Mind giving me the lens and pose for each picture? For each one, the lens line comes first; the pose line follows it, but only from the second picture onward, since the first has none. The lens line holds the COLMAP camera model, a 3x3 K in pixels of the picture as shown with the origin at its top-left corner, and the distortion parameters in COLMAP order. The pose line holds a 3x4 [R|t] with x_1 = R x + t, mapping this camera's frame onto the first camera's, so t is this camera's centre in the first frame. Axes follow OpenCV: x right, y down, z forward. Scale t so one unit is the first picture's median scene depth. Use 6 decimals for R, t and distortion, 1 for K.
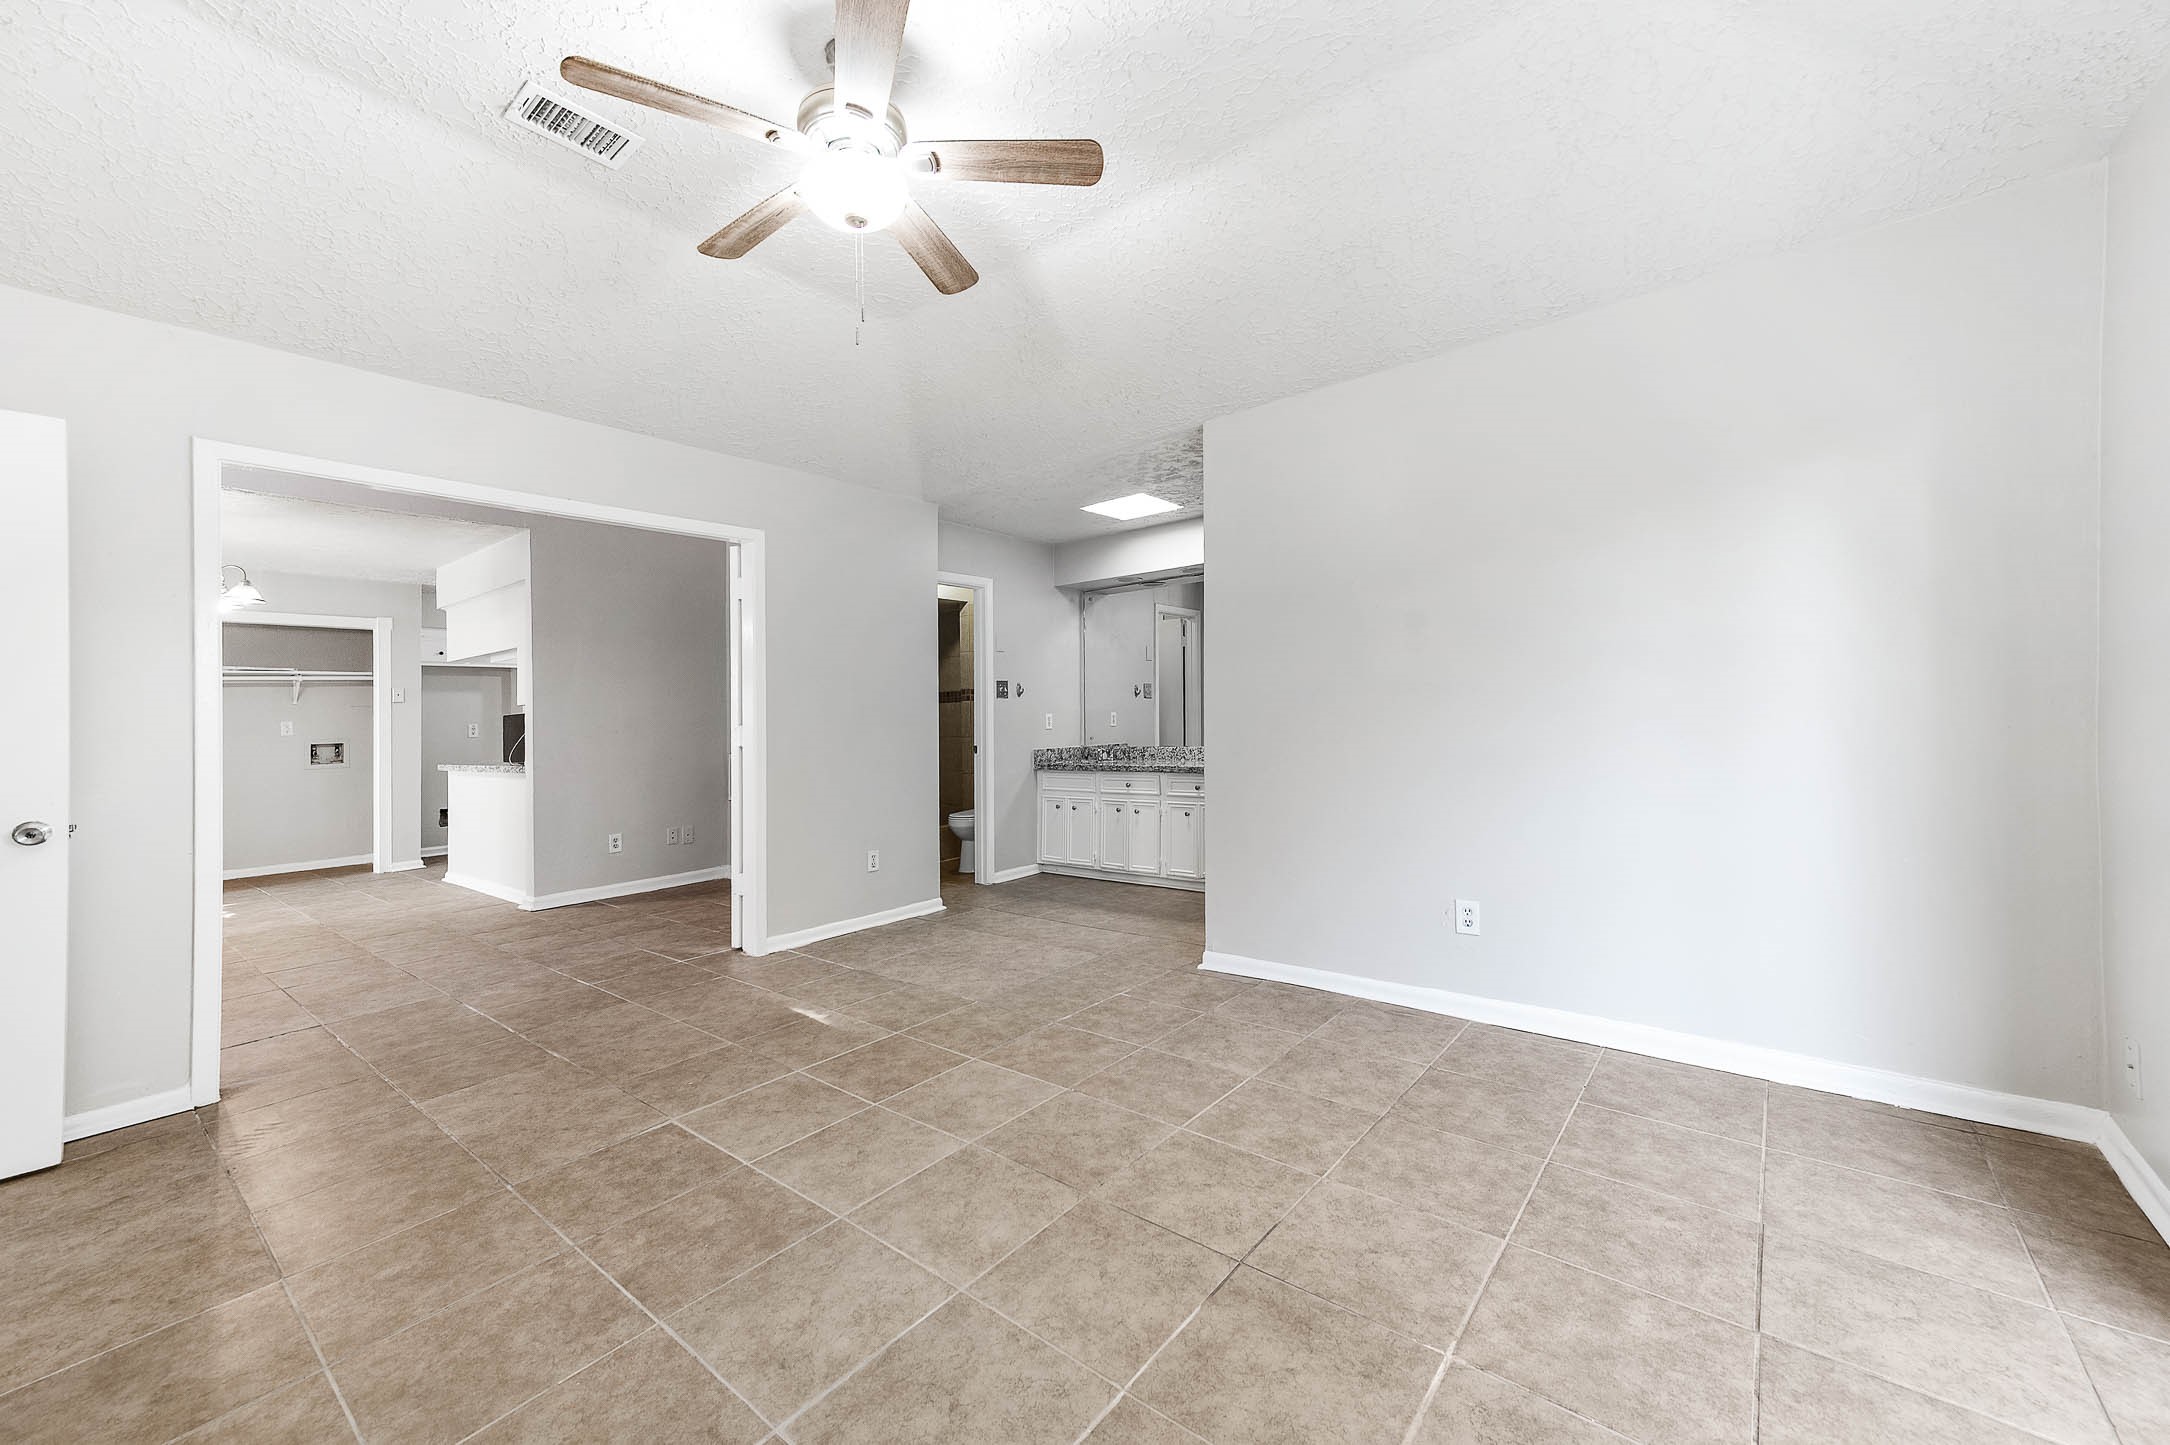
lens RADIAL K [[853.8, 0, 1082.5], [0, 853.8, 709.0], [0, 0, 1]] dist [0.021080, 0.000442]
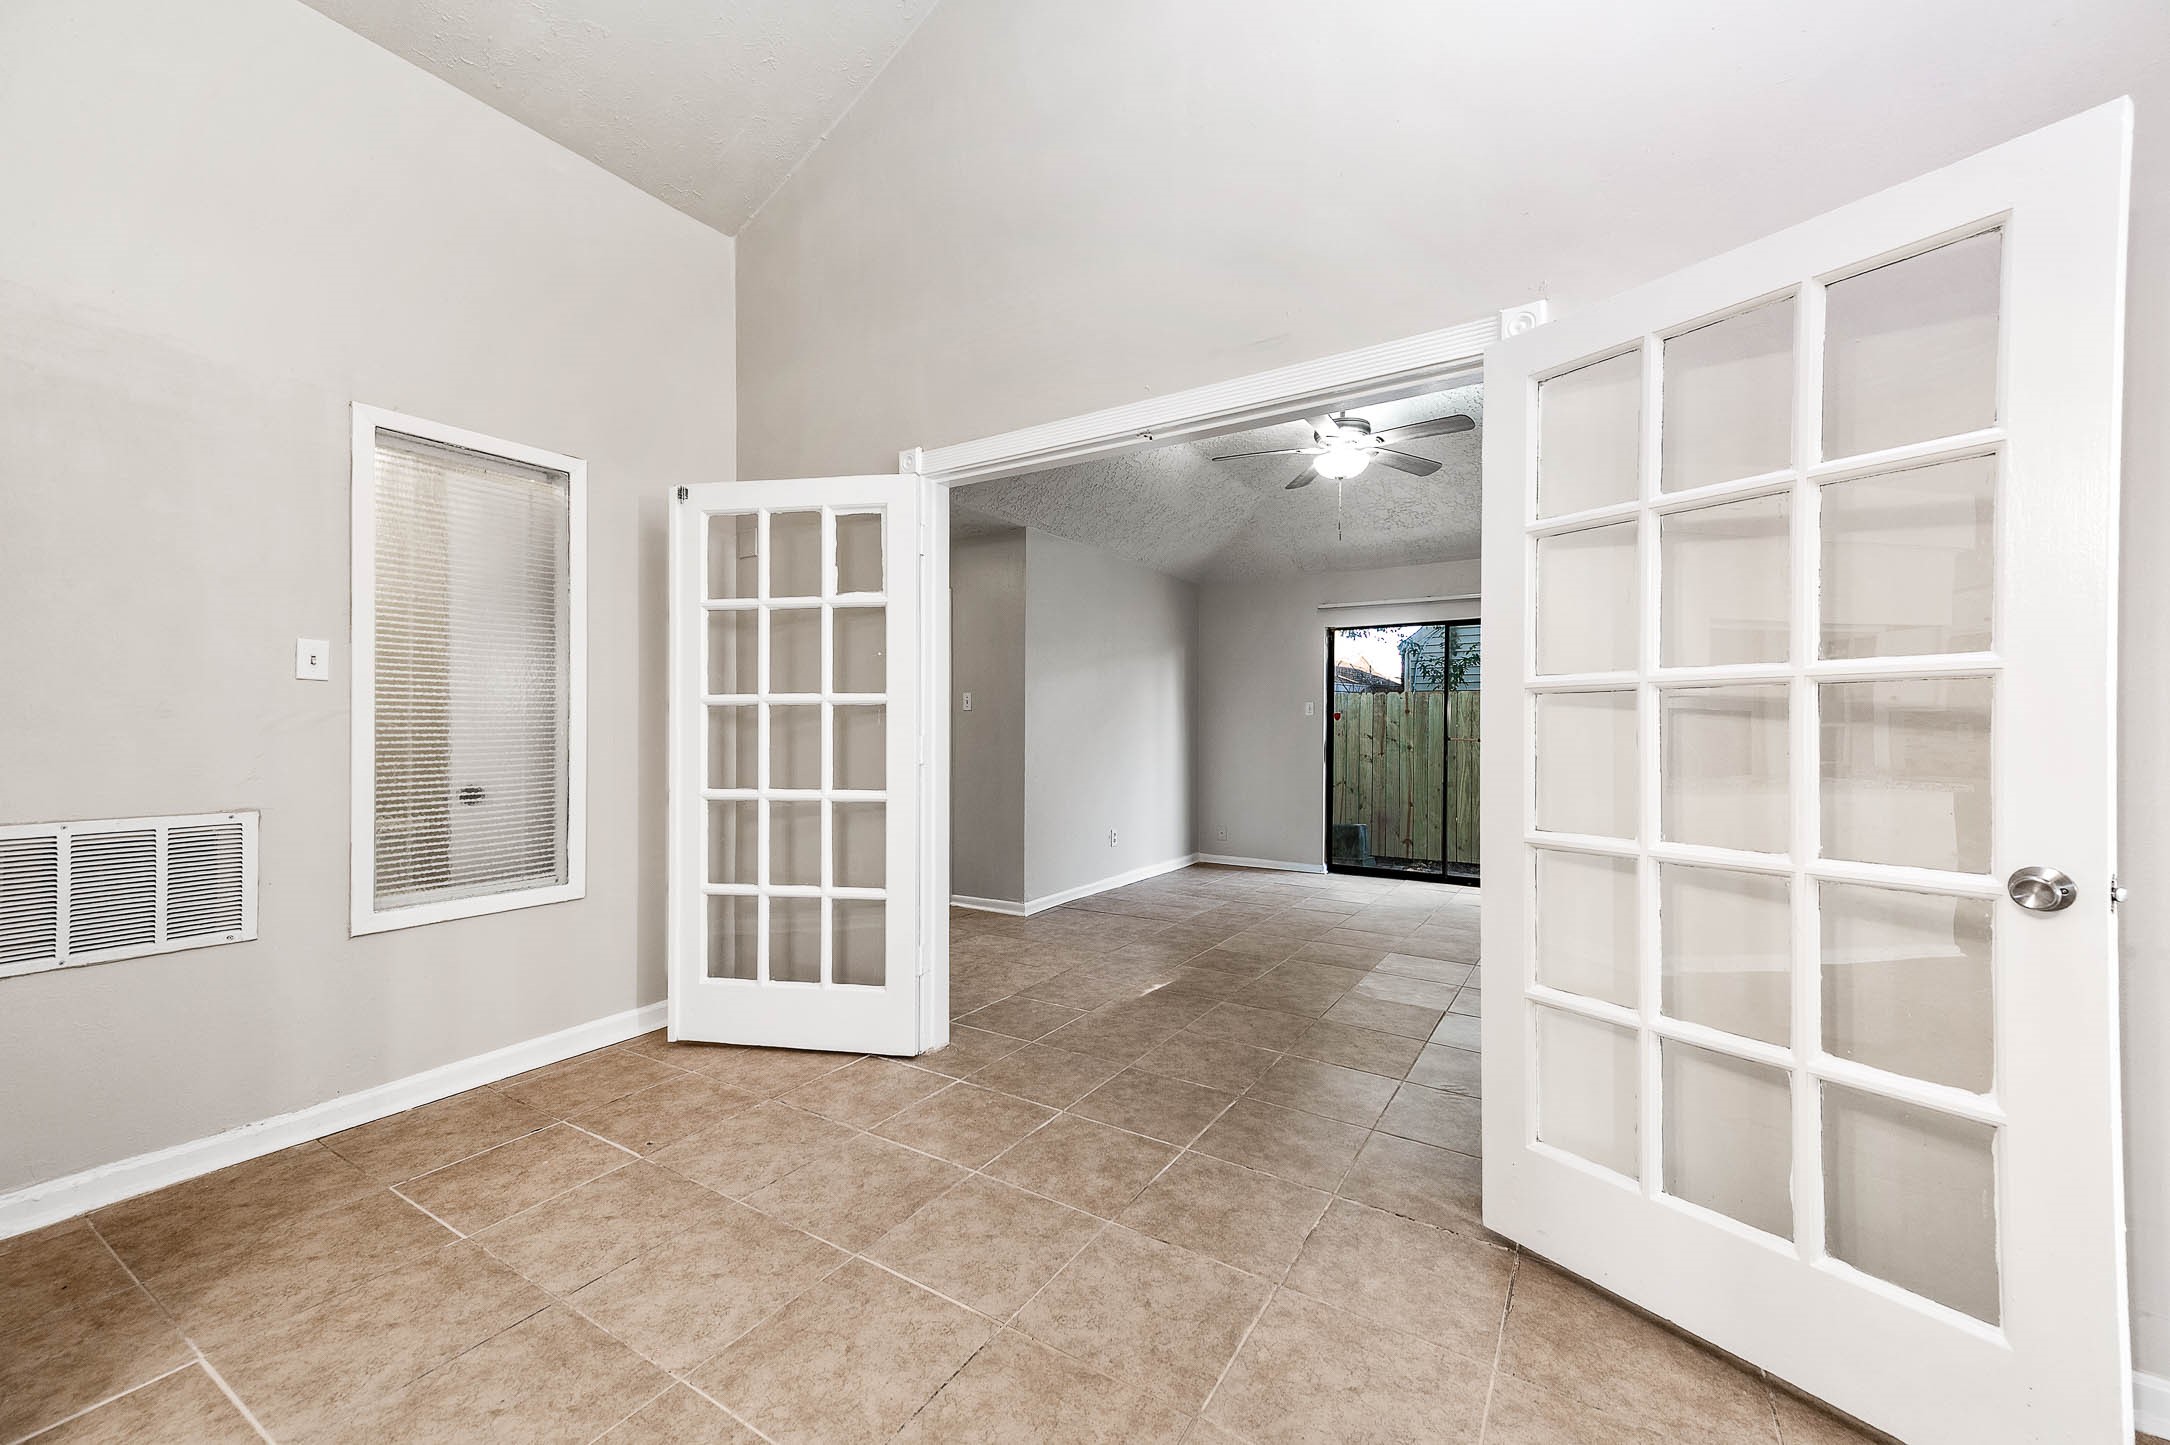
lens RADIAL K [[843.4, 0, 1083.3], [0, 843.4, 722.2], [0, 0, 1]] dist [0.023722, 0.000056]
pose [[-0.115599, 0.037617, 0.992583, -1.518431], [-0.007050, 0.999226, -0.038690, 0.047801], [-0.993271, -0.011471, -0.115244, 1.294745]]
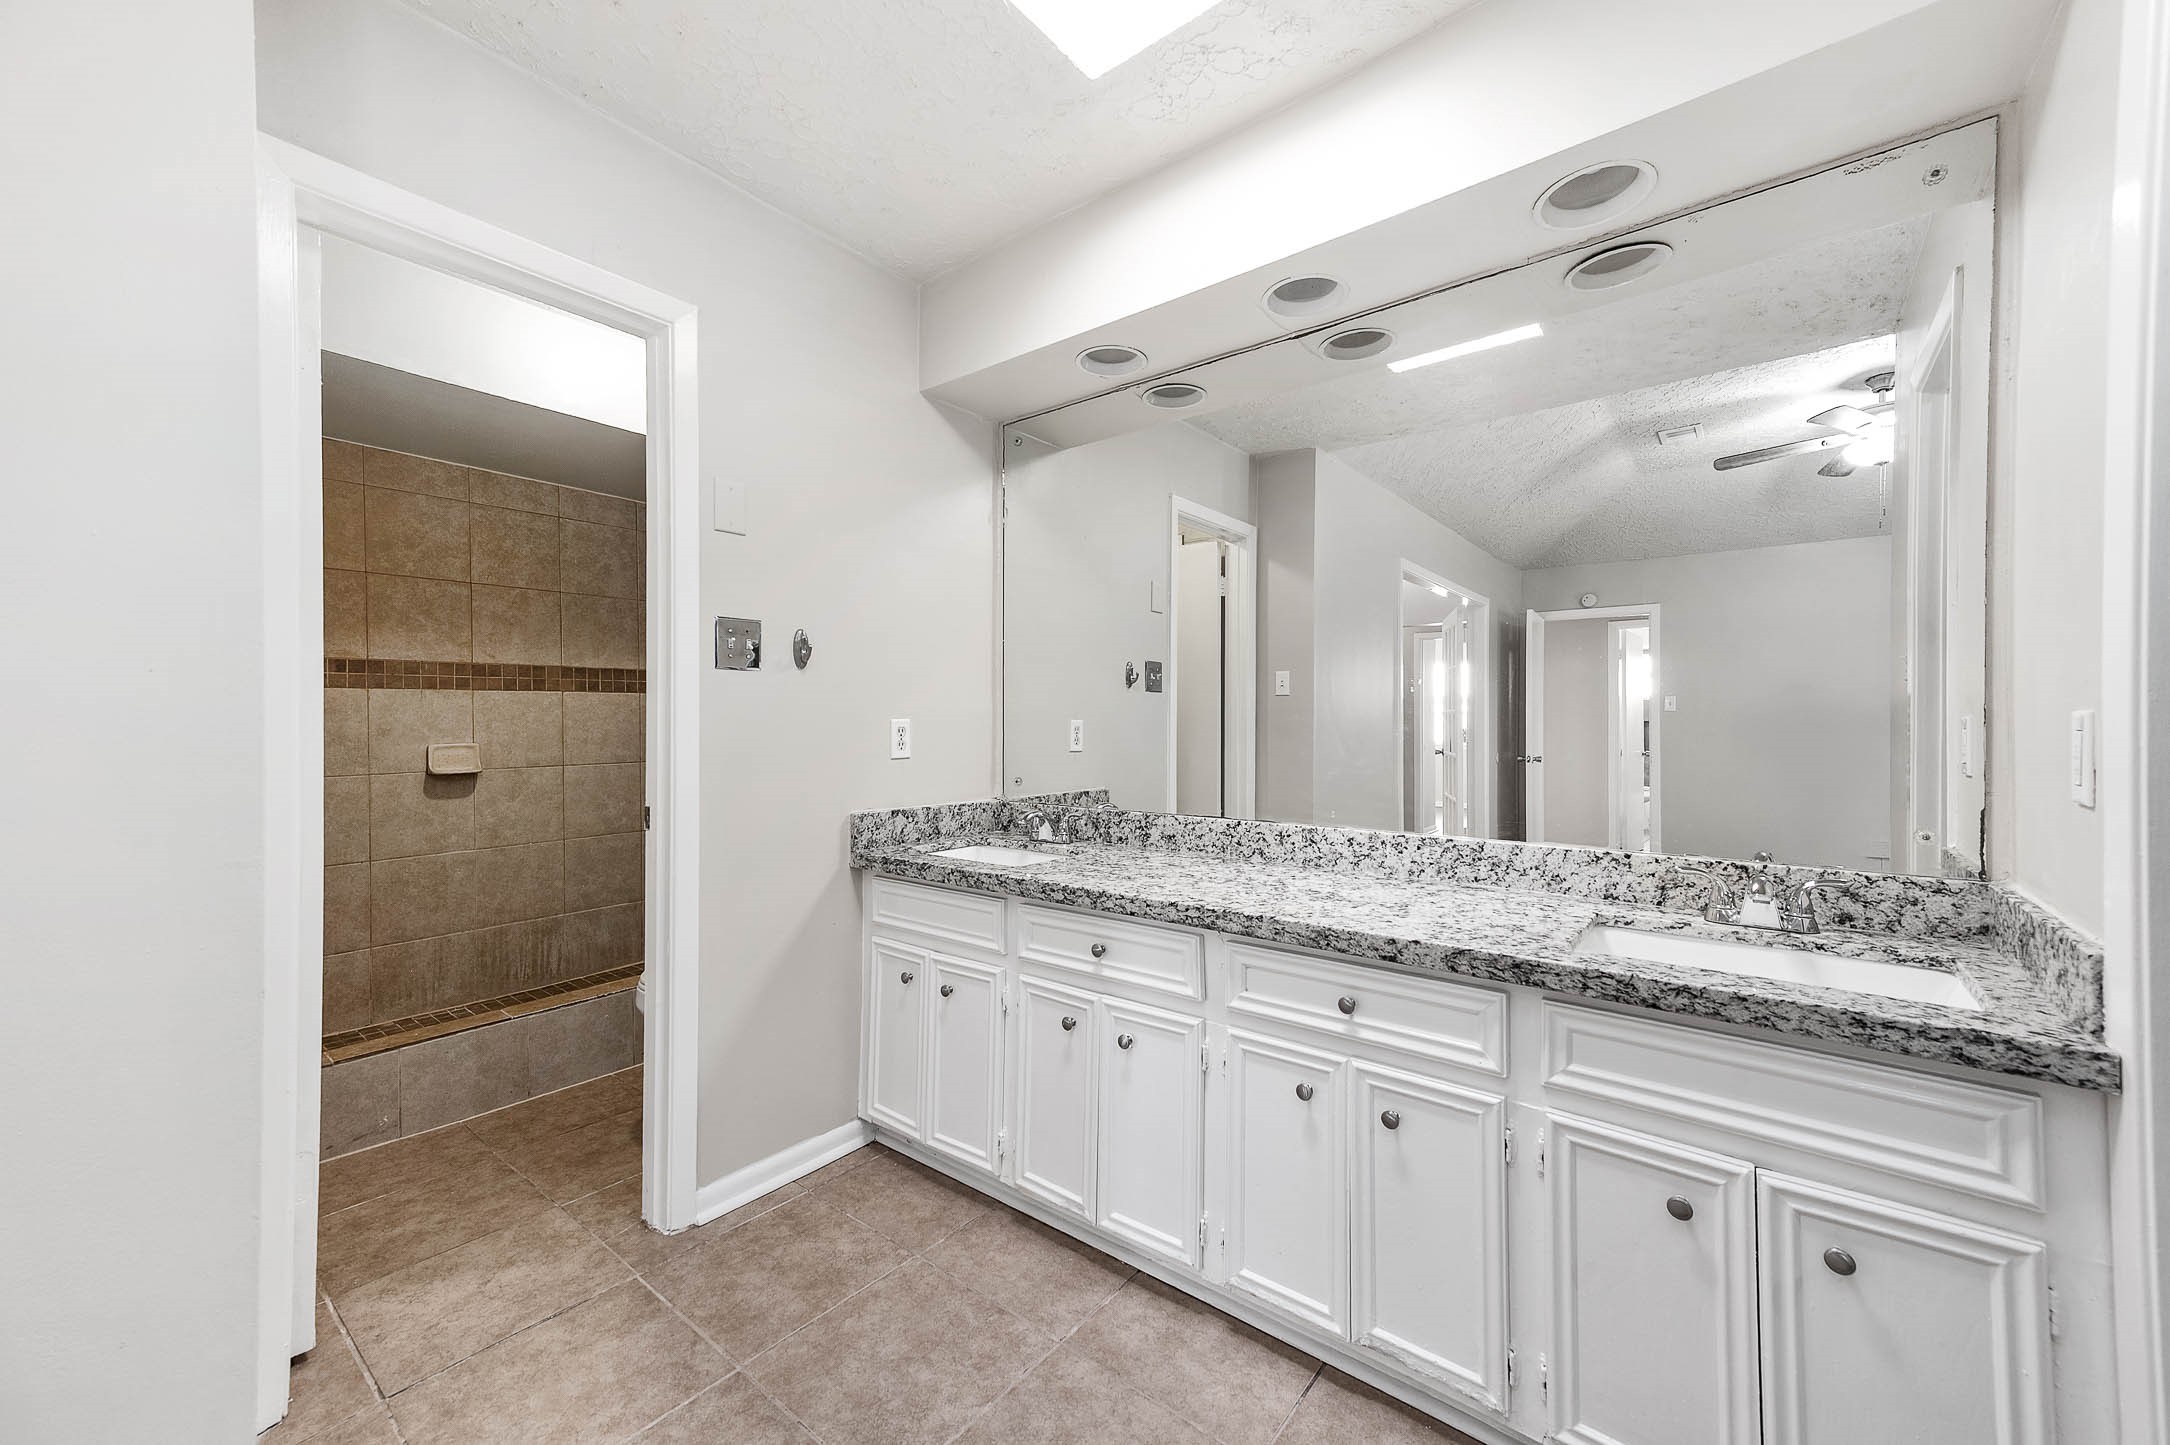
lens RADIAL K [[843.4, 0, 1083.3], [0, 843.4, 722.2], [0, 0, 1]] dist [0.023722, 0.000056]
pose [[0.999571, 0.026789, 0.011812, 0.076039], [-0.026903, 0.999592, 0.009632, 0.002426], [-0.011549, -0.009946, 0.999884, 1.251955]]
